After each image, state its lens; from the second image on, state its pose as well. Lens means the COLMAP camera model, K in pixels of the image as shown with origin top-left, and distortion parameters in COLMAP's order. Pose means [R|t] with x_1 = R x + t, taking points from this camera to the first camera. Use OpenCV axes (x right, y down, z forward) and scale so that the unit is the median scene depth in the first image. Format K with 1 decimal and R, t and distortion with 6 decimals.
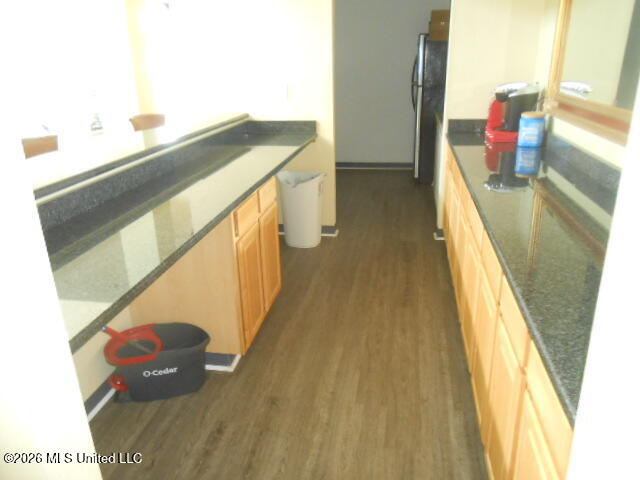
lens RADIAL K [[492.8, 0, 322.8], [0, 492.8, 239.9], [0, 0, 1]] dist [-0.052819, 0.070430]
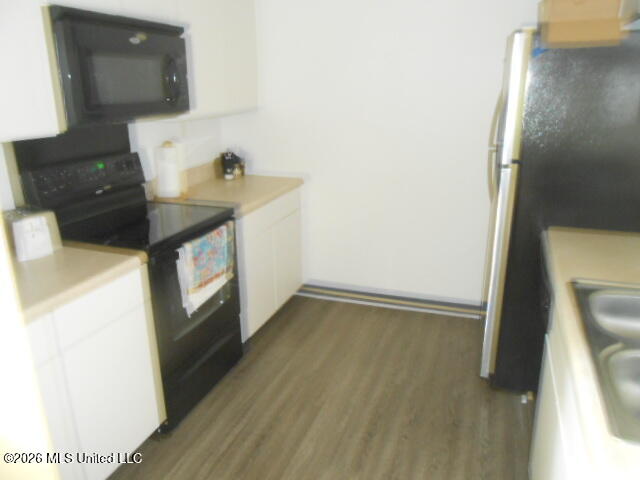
lens RADIAL K [[492.8, 0, 322.8], [0, 492.8, 239.9], [0, 0, 1]] dist [-0.052819, 0.070430]
pose [[0.987051, 0.068347, -0.145119, 0.100936], [-0.074863, 0.996394, -0.039922, -0.197402], [0.141867, 0.050269, 0.988608, 0.529184]]
